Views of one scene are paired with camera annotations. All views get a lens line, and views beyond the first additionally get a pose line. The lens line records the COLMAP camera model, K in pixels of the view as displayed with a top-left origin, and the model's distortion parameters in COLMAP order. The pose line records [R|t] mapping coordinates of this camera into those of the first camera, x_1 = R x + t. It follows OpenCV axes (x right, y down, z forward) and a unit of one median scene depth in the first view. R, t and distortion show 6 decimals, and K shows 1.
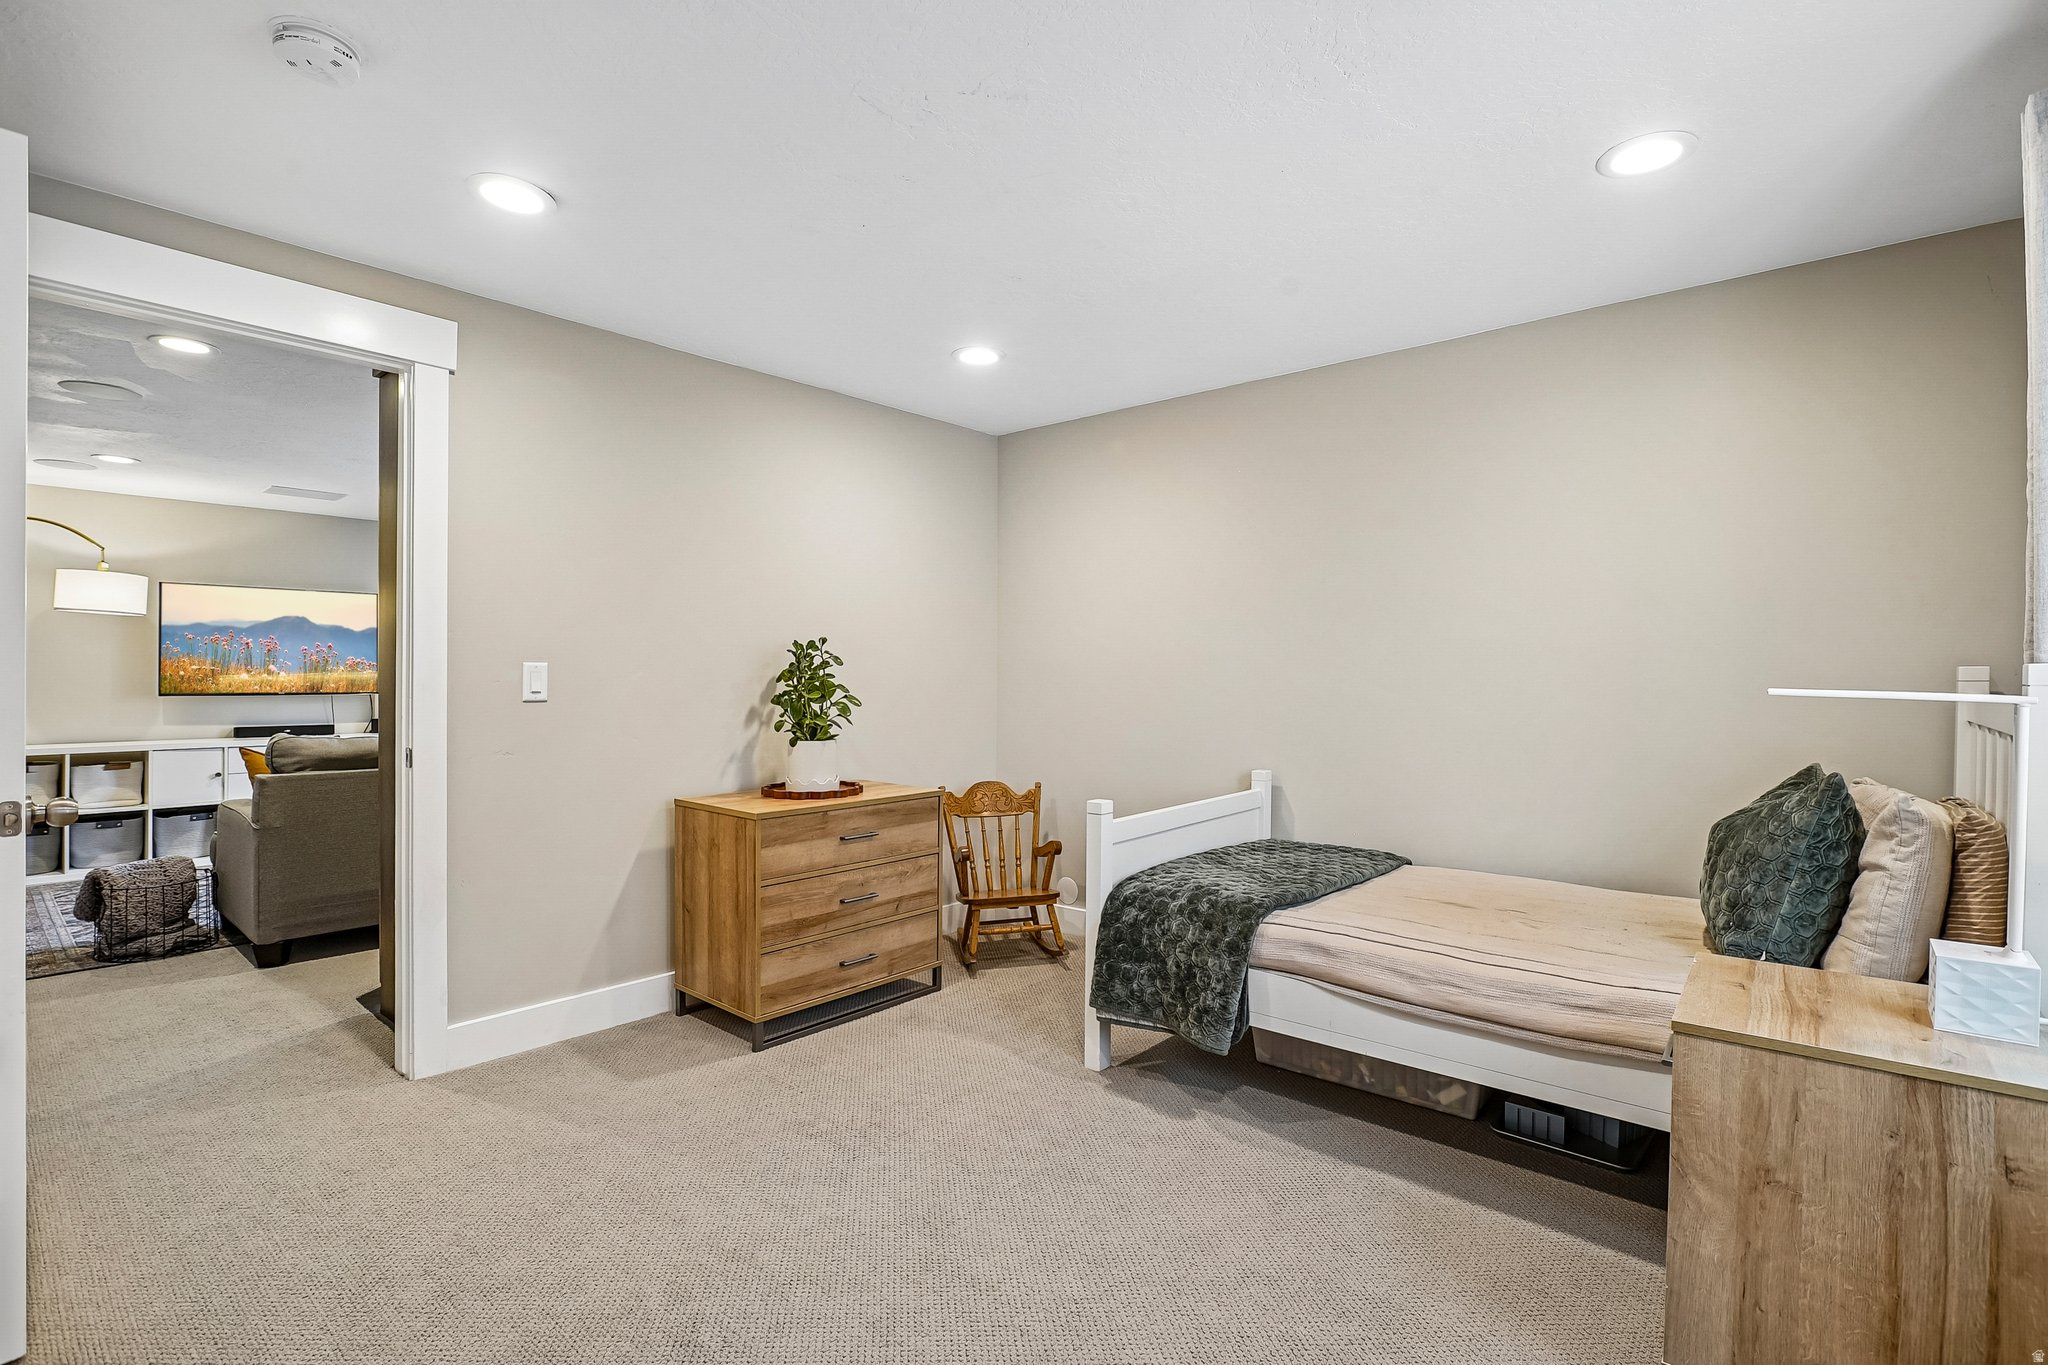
lens RADIAL K [[946.1, 0, 1028.0], [0, 946.1, 683.3], [0, 0, 1]] dist [-0.031570, 0.008141]
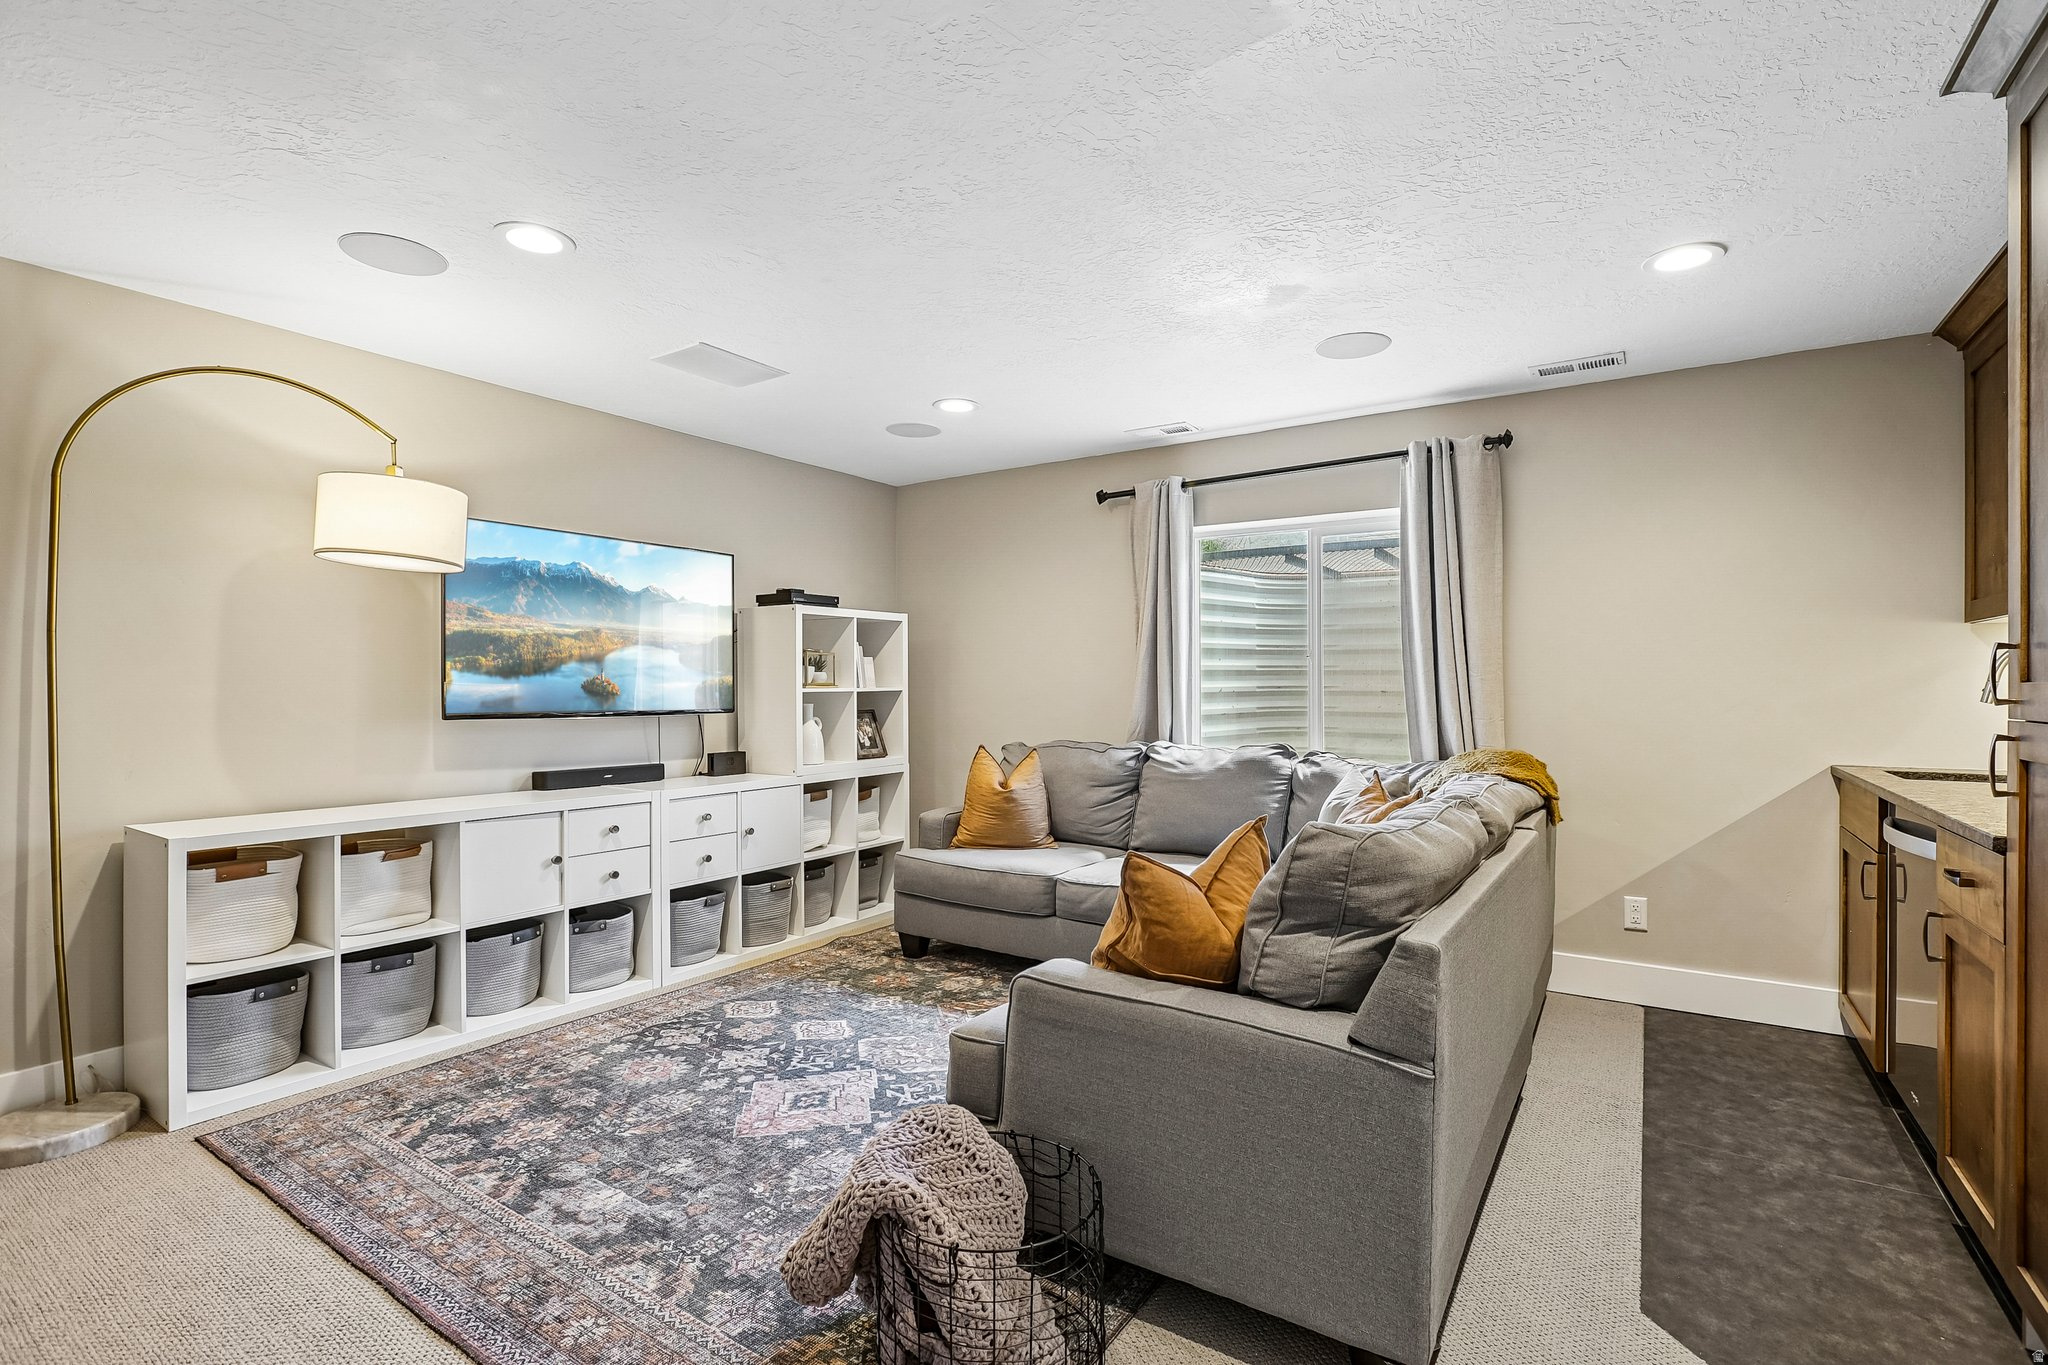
lens RADIAL K [[946.1, 0, 1023.8], [0, 946.1, 693.2], [0, 0, 1]] dist [-0.031570, 0.008141]
pose [[0.993521, -0.000266, 0.113653, -0.613867], [0.000453, 0.999999, -0.001621, -0.001289], [-0.113652, 0.001662, 0.993519, 0.376245]]
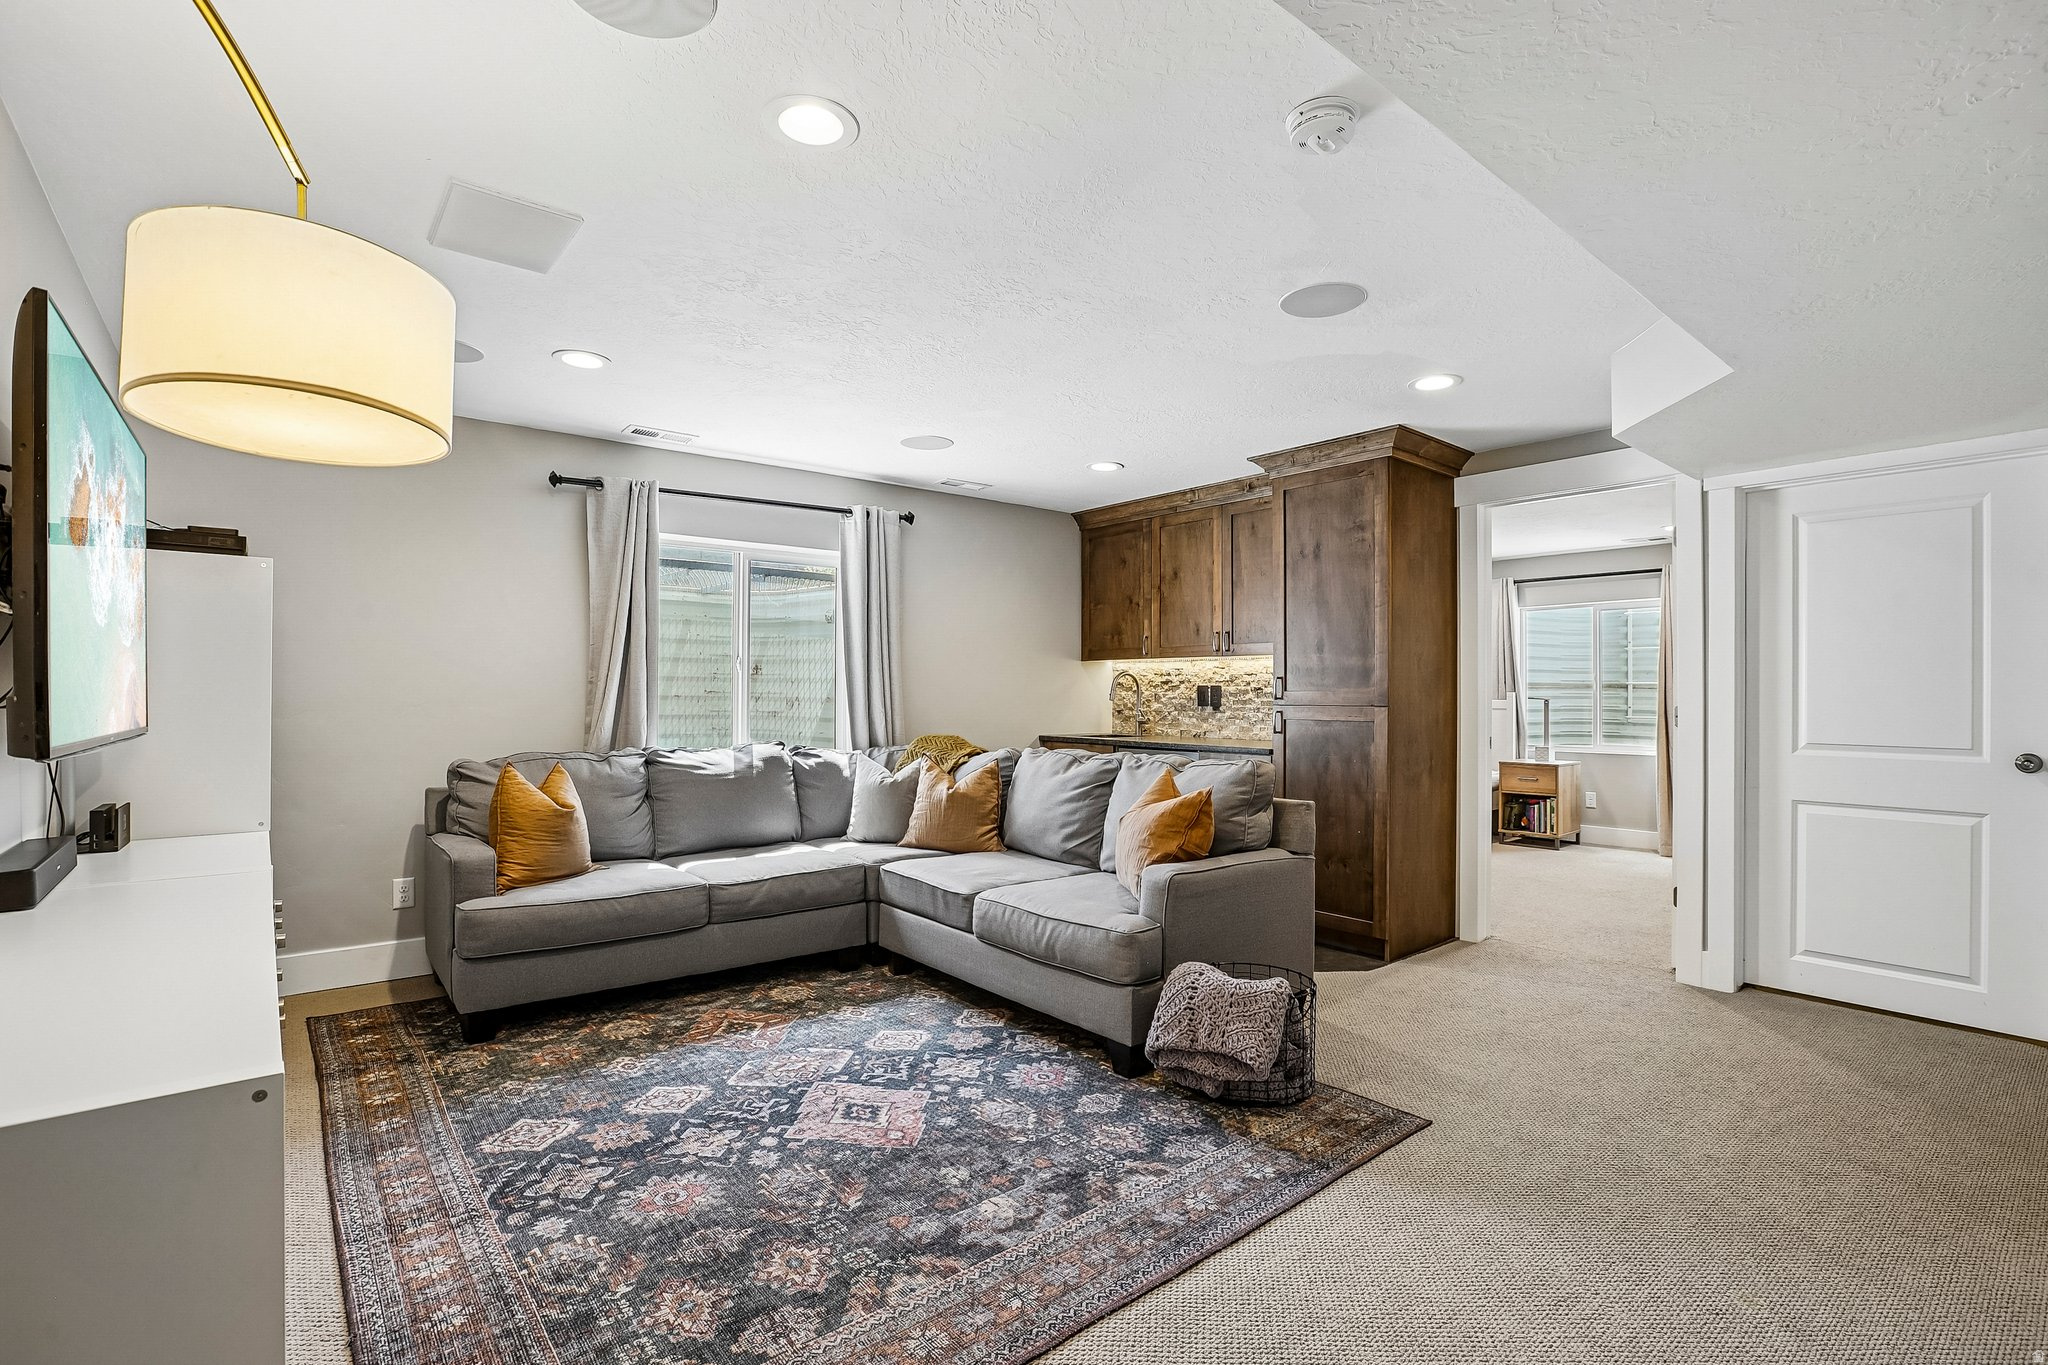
lens RADIAL K [[946.1, 0, 1043.2], [0, 946.1, 683.4], [0, 0, 1]] dist [-0.031570, 0.008141]
pose [[0.178759, 0.005223, 0.983879, -4.404315], [0.002610, 0.999980, -0.005782, -0.056195], [-0.983889, 0.003602, 0.178742, 2.711272]]
